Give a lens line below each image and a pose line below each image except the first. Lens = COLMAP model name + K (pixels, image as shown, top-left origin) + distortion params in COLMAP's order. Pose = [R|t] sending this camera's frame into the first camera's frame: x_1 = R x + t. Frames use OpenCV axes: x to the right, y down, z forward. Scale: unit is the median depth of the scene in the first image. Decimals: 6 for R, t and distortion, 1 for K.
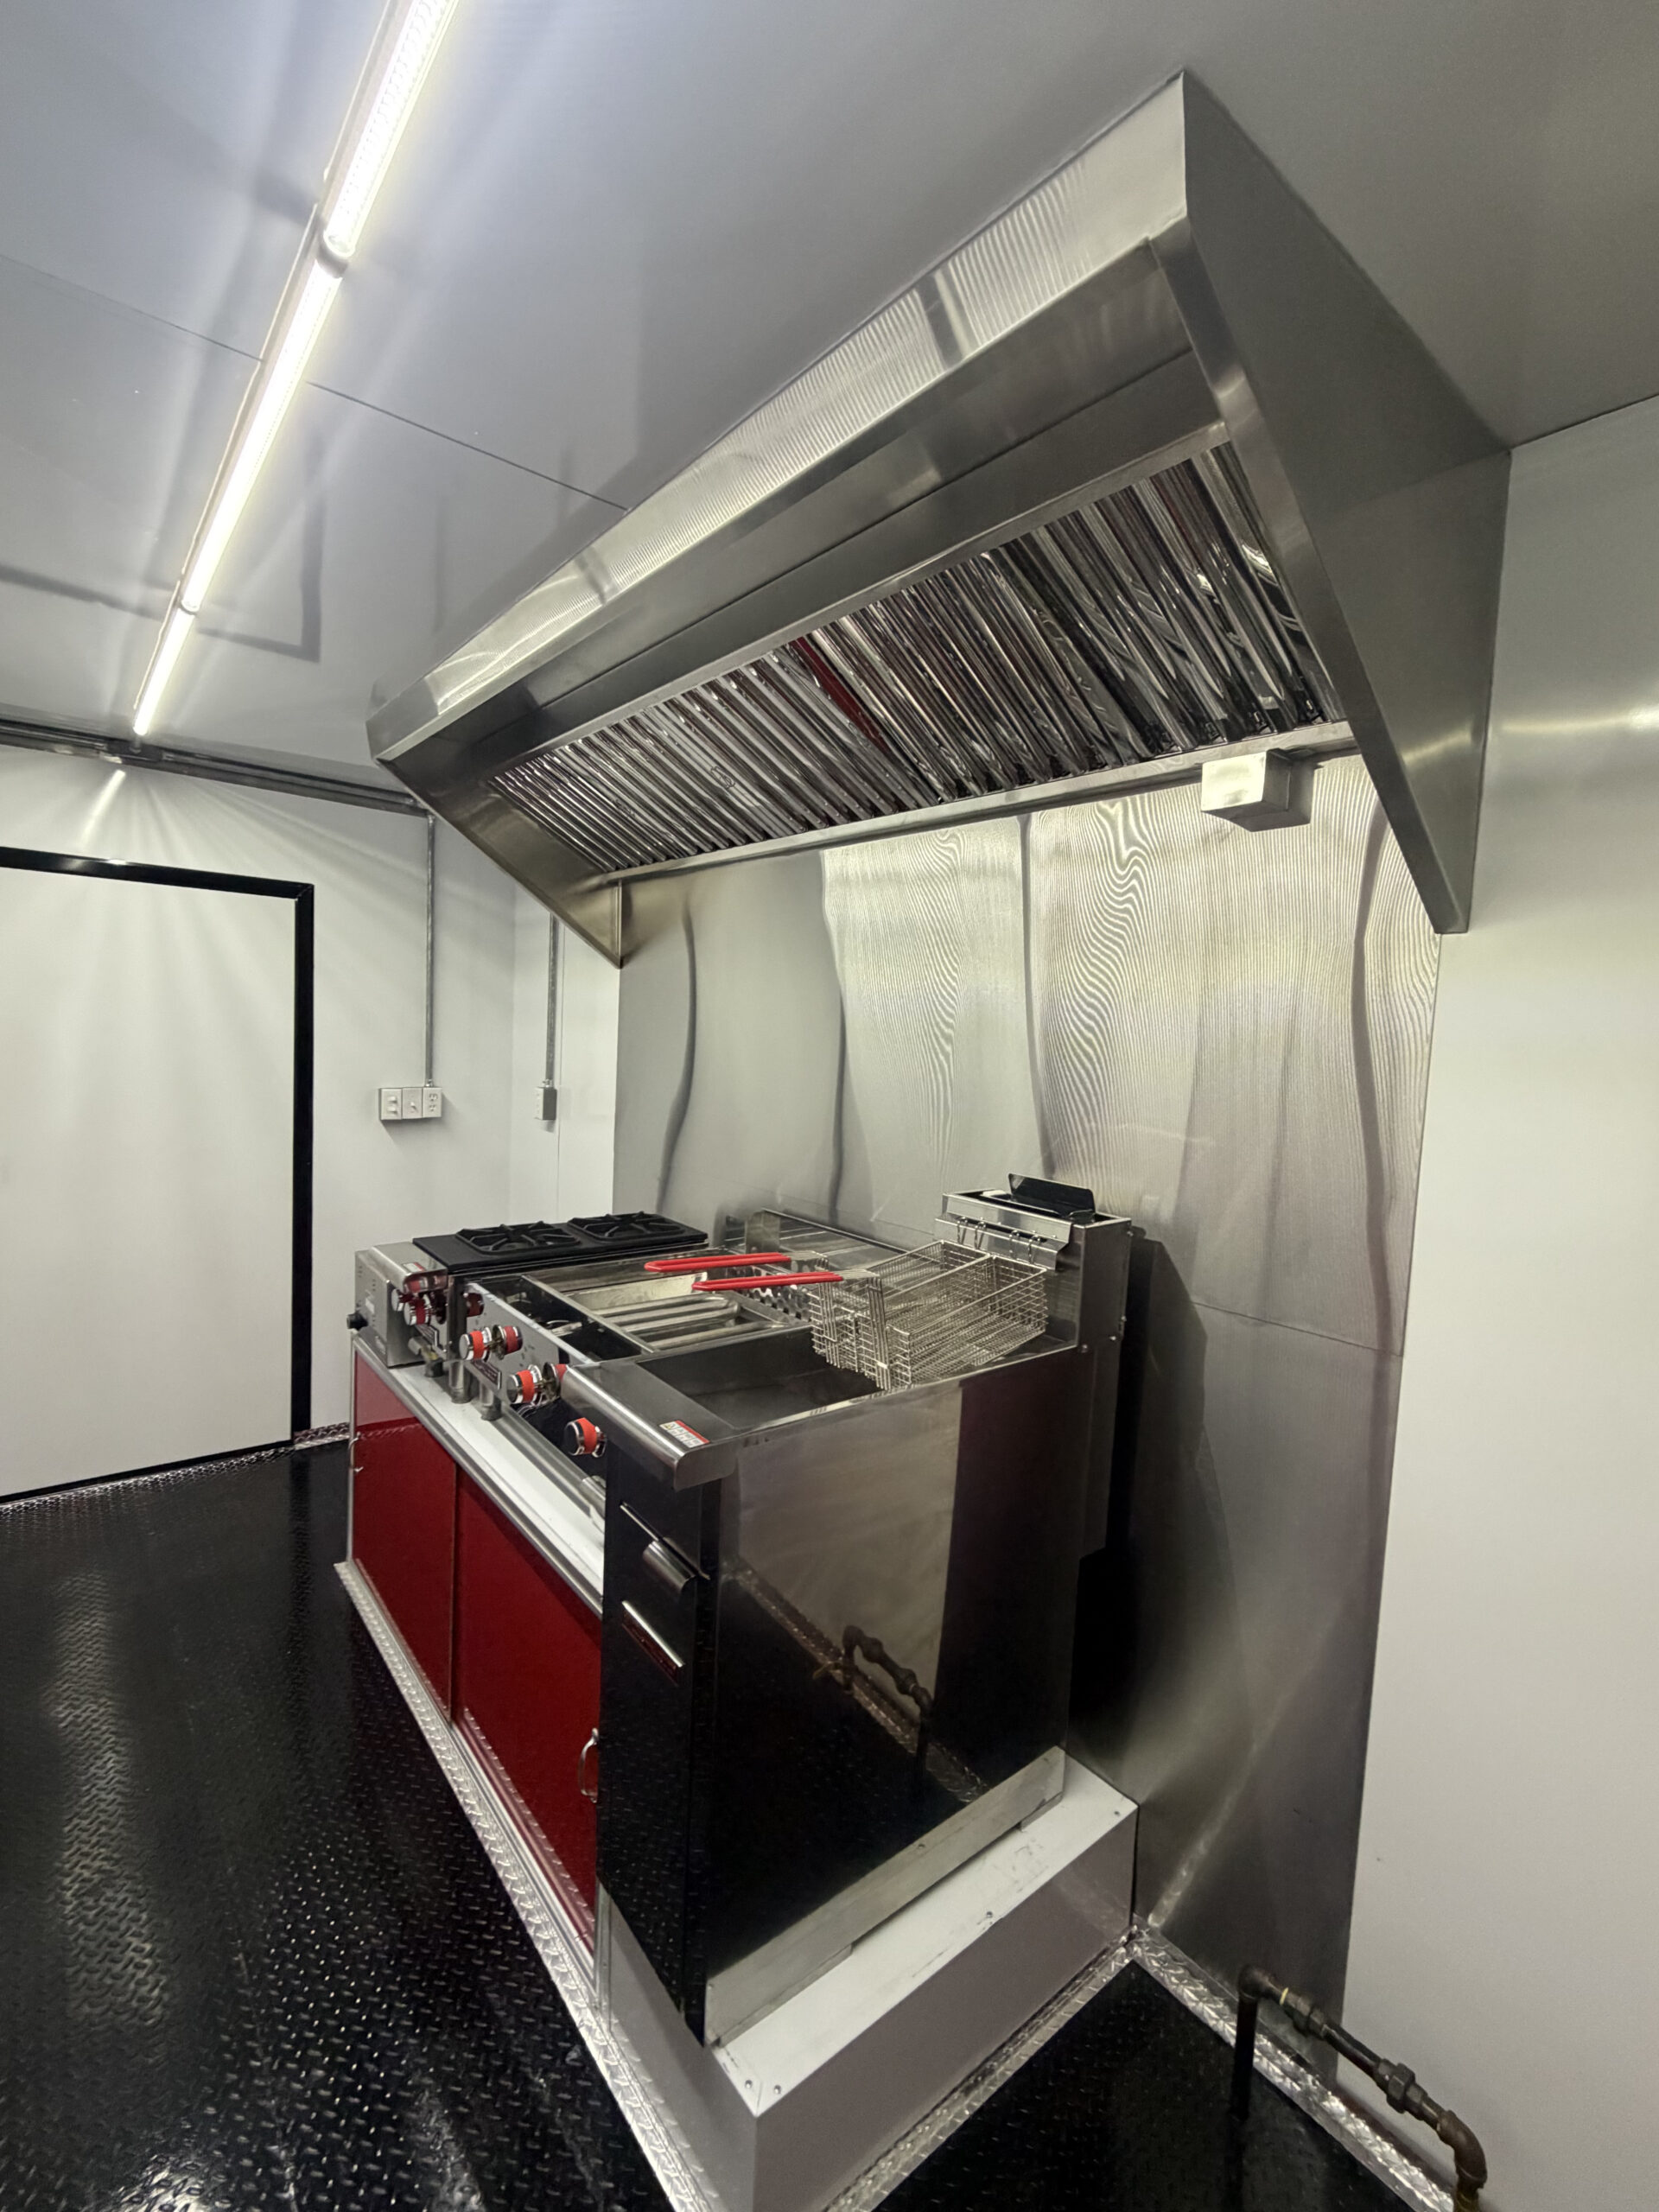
lens RADIAL K [[995.9, 0, 837.8], [0, 995.9, 1099.7], [0, 0, 1]] dist [-0.008713, -0.000155]
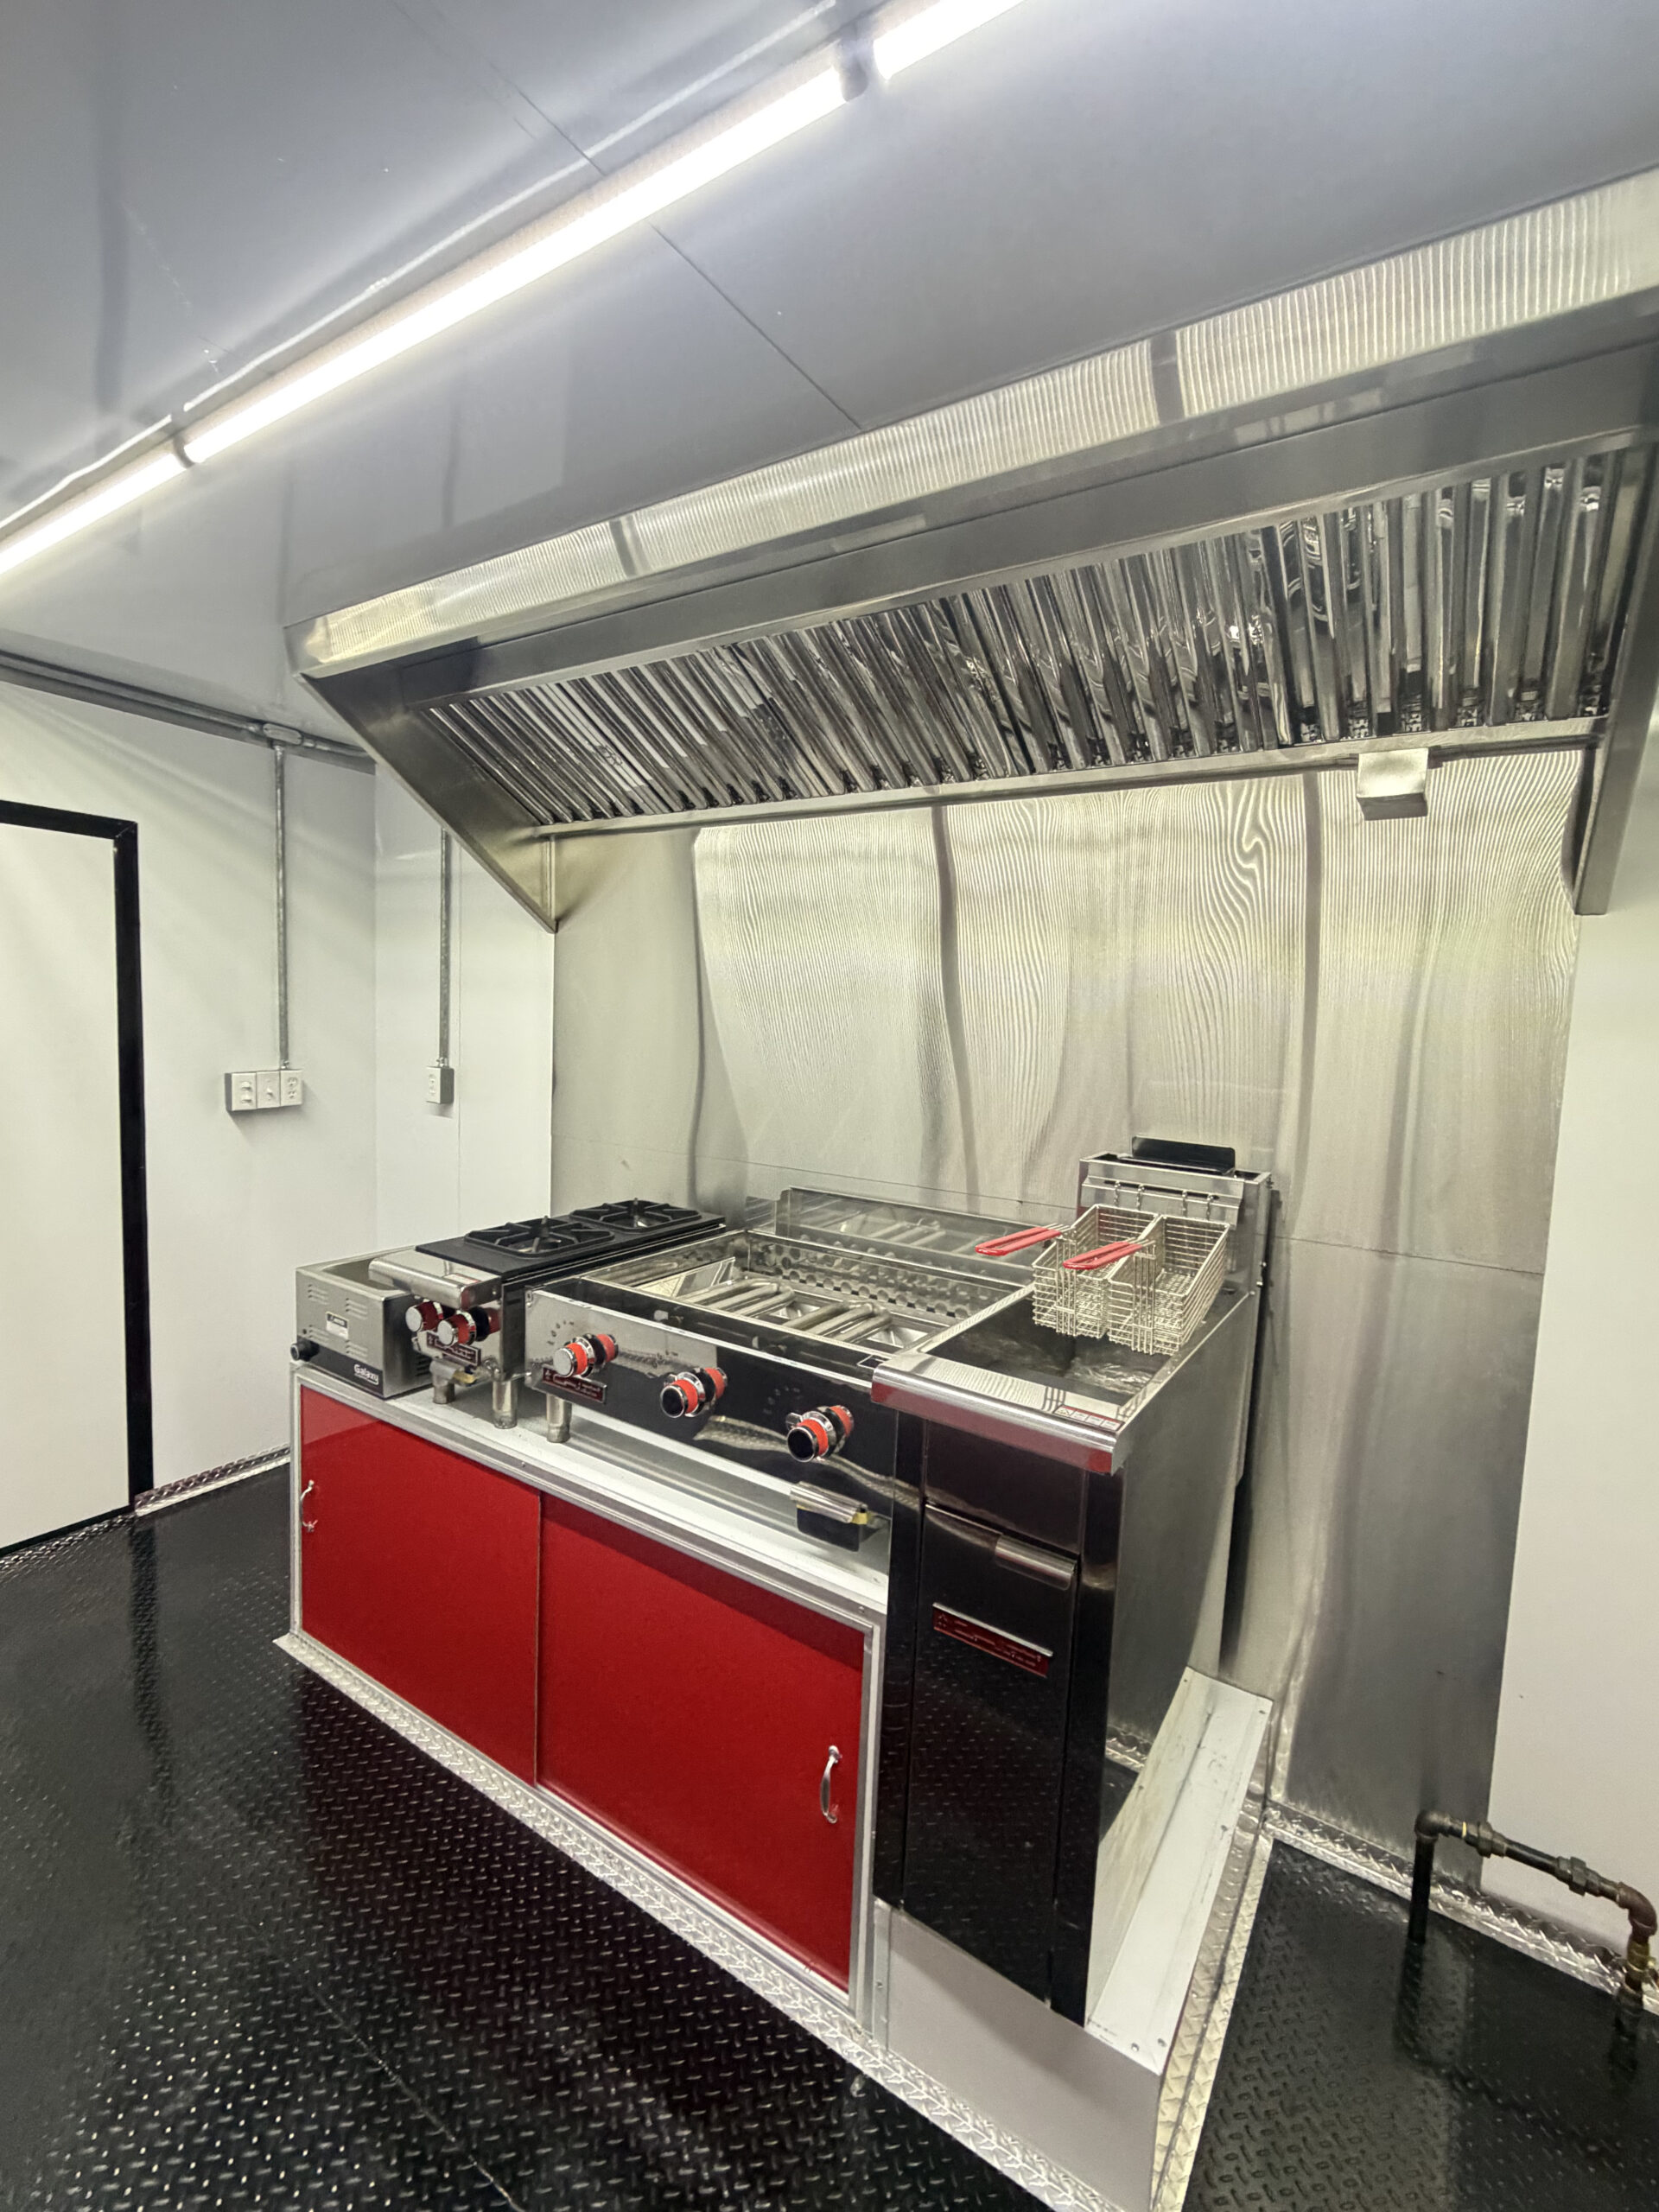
lens RADIAL K [[988.8, 0, 829.8], [0, 988.8, 1100.9], [0, 0, 1]] dist [-0.002030, -0.001153]
pose [[0.952335, -0.036150, 0.302905, -0.279986], [0.026401, 0.998995, 0.036220, -0.005881], [-0.303910, -0.026497, 0.952332, 0.068562]]
